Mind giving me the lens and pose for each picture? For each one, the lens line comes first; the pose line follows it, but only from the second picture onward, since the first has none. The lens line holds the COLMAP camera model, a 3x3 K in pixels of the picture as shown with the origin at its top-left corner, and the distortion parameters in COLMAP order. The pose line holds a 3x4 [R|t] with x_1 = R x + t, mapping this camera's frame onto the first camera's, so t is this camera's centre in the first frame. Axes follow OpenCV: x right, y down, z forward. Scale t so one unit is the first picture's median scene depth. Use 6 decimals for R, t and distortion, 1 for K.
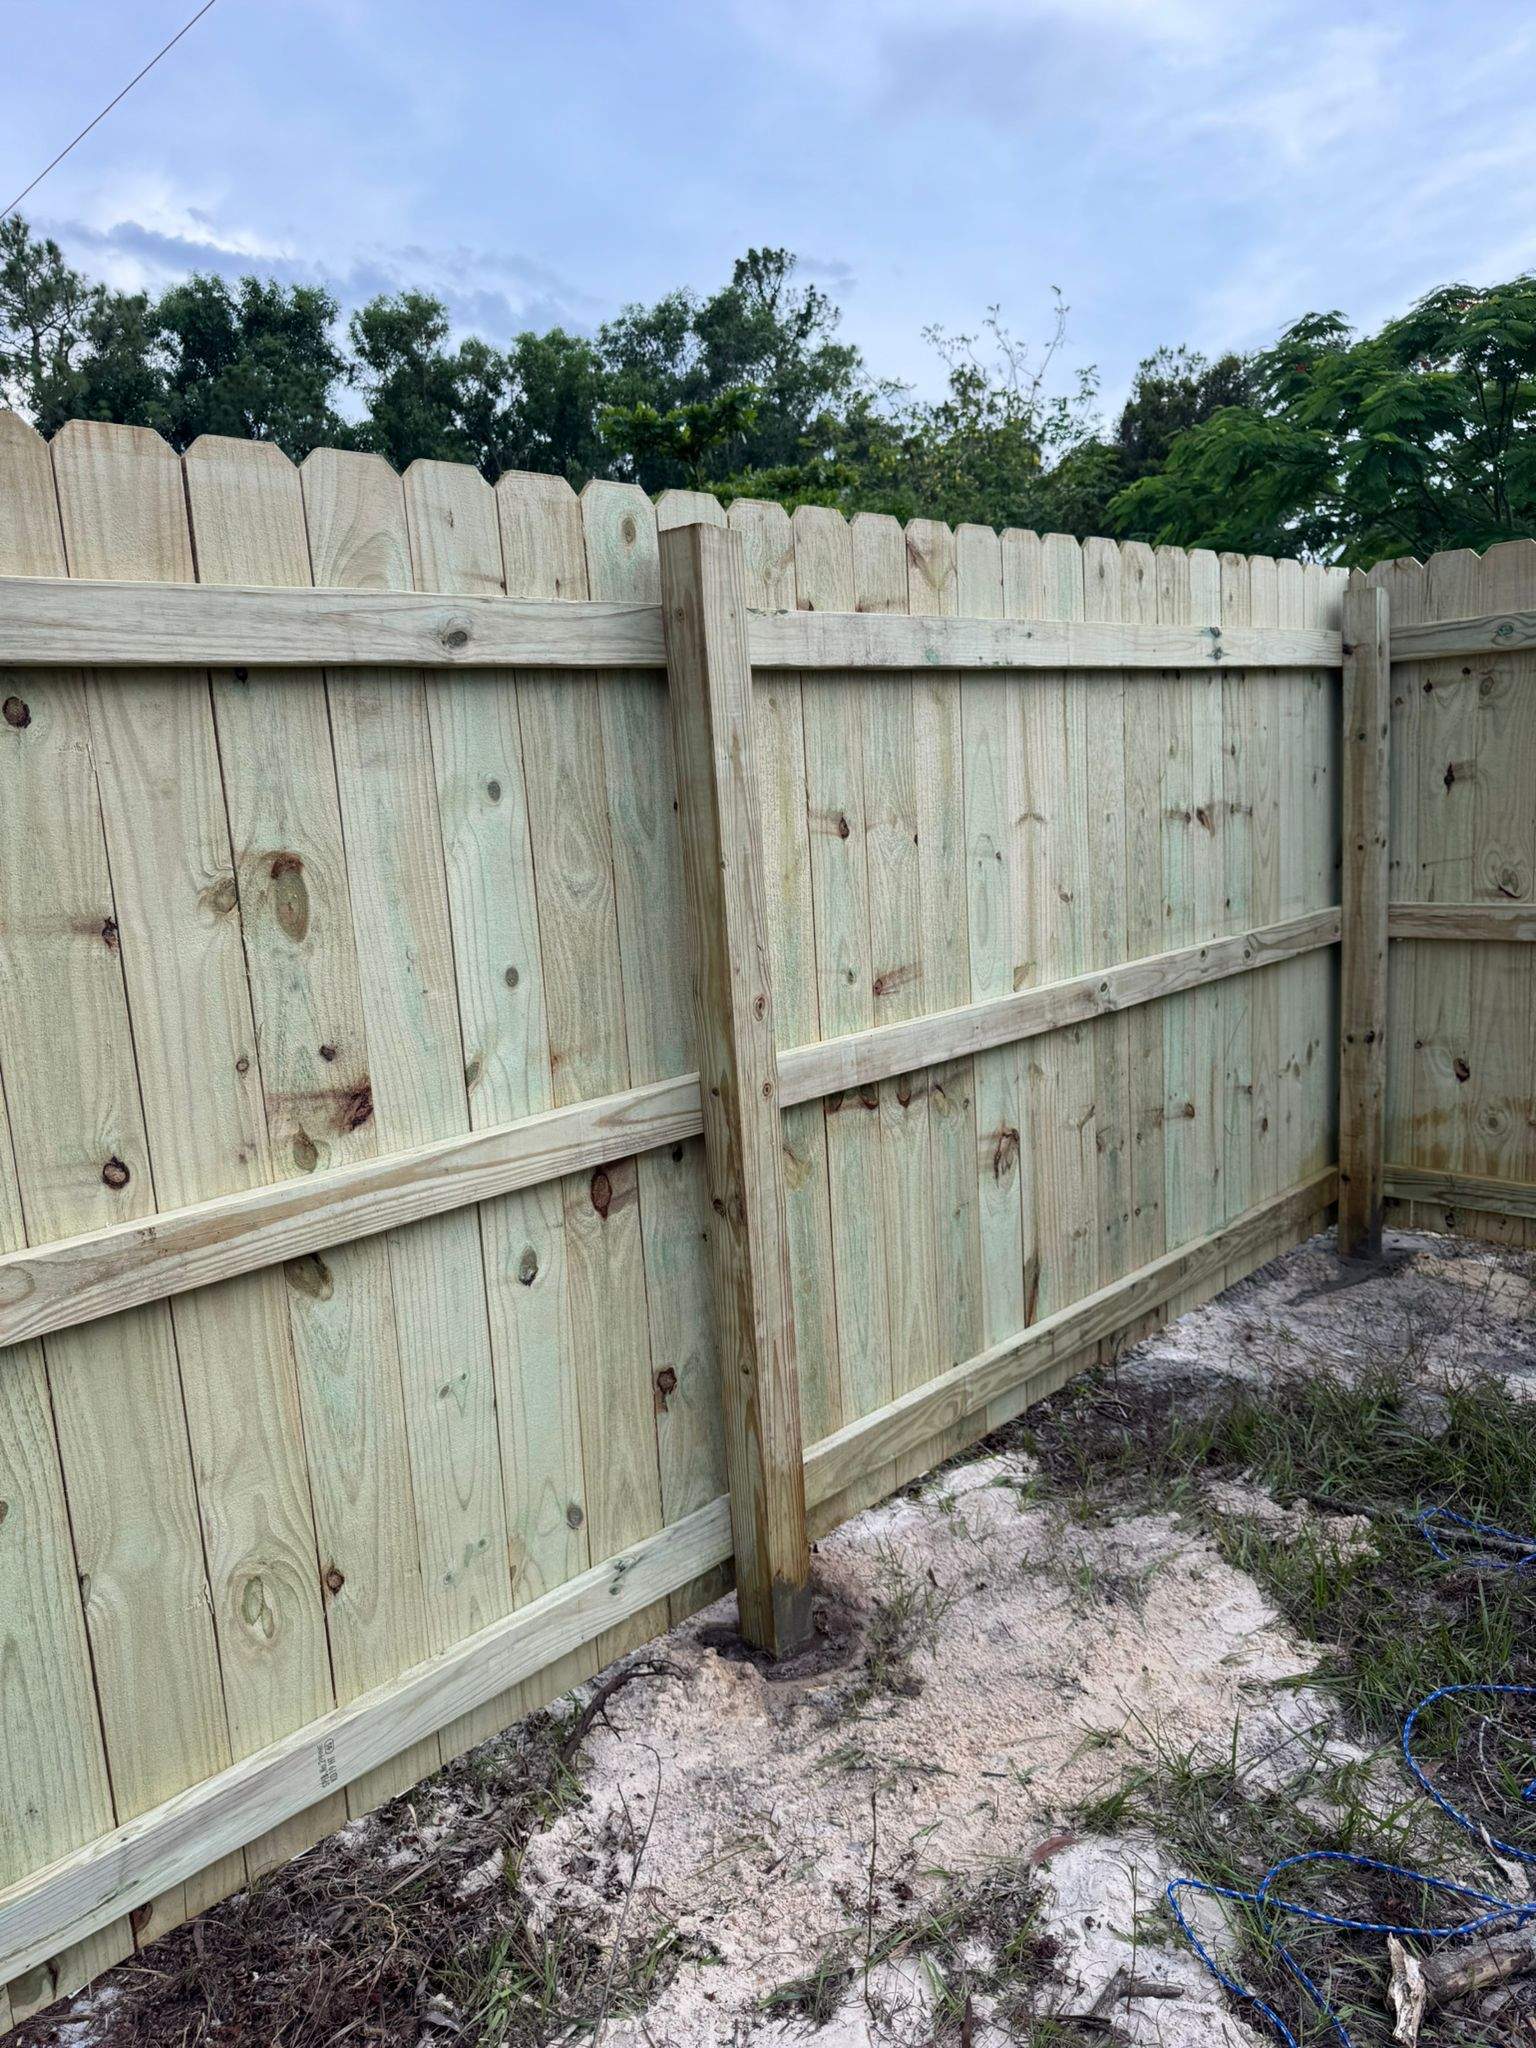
lens RADIAL K [[1426.2, 0, 767.9], [0, 1426.2, 1022.4], [0, 0, 1]] dist [0.008911, -0.010004]
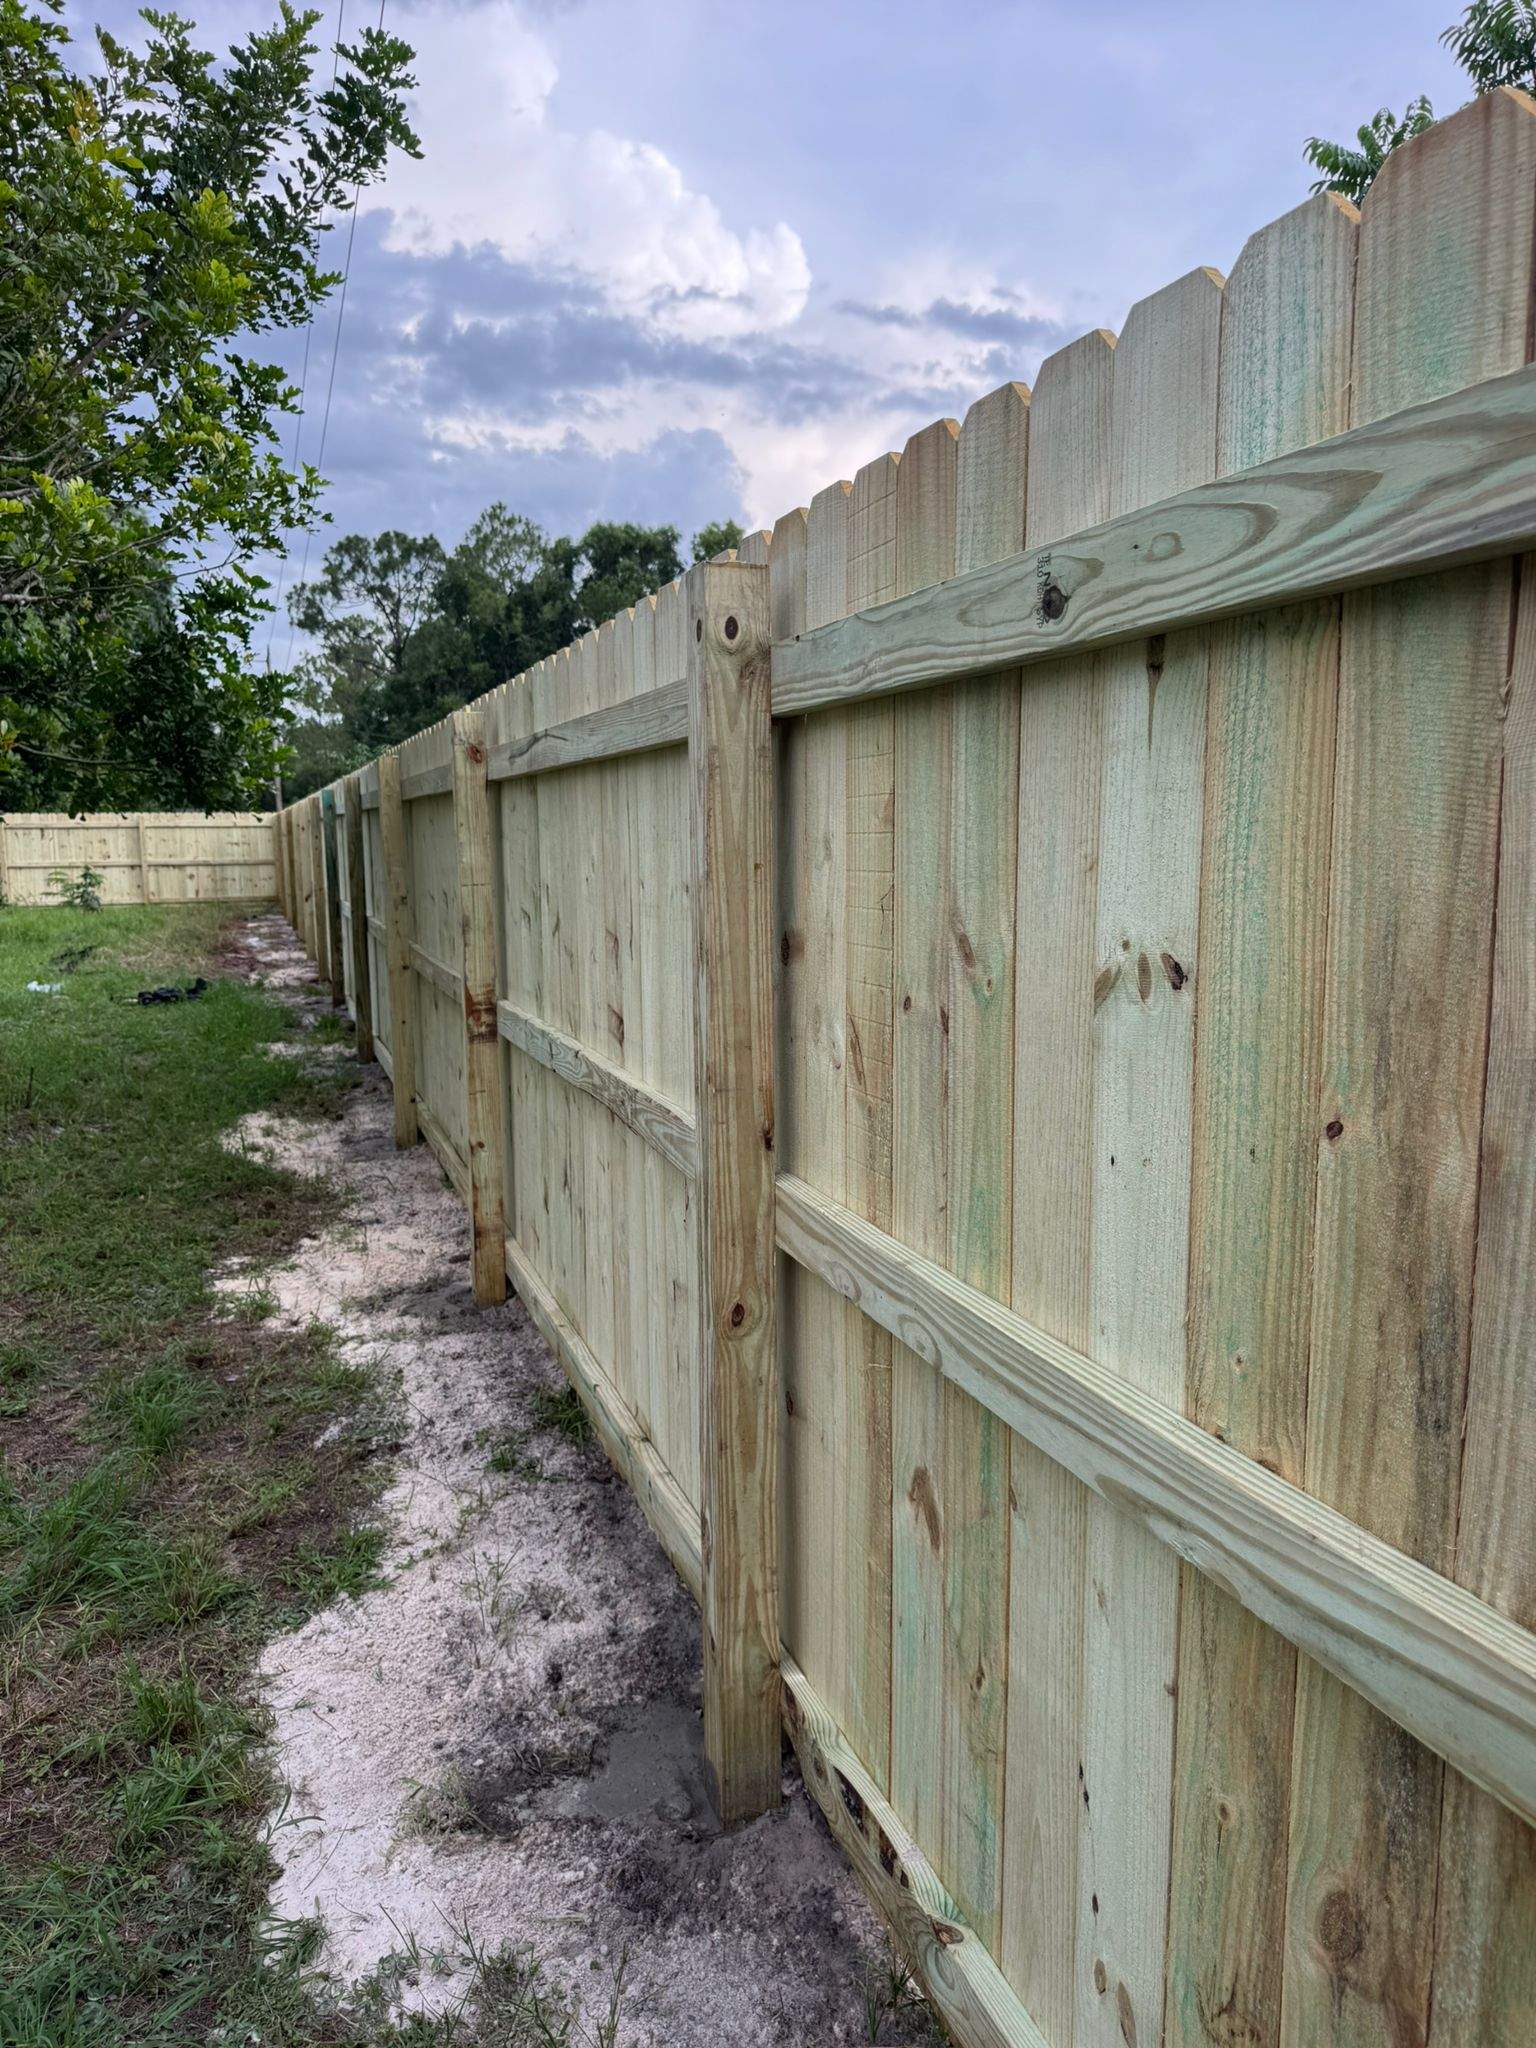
lens RADIAL K [[1426.2, 0, 770.8], [0, 1426.2, 1026.8], [0, 0, 1]] dist [0.008911, -0.010004]
pose [[0.901161, 0.112958, -0.418509, 7.155265], [-0.122539, 0.992456, 0.004011, 0.530970], [0.415804, 0.047670, 0.908204, -5.544075]]
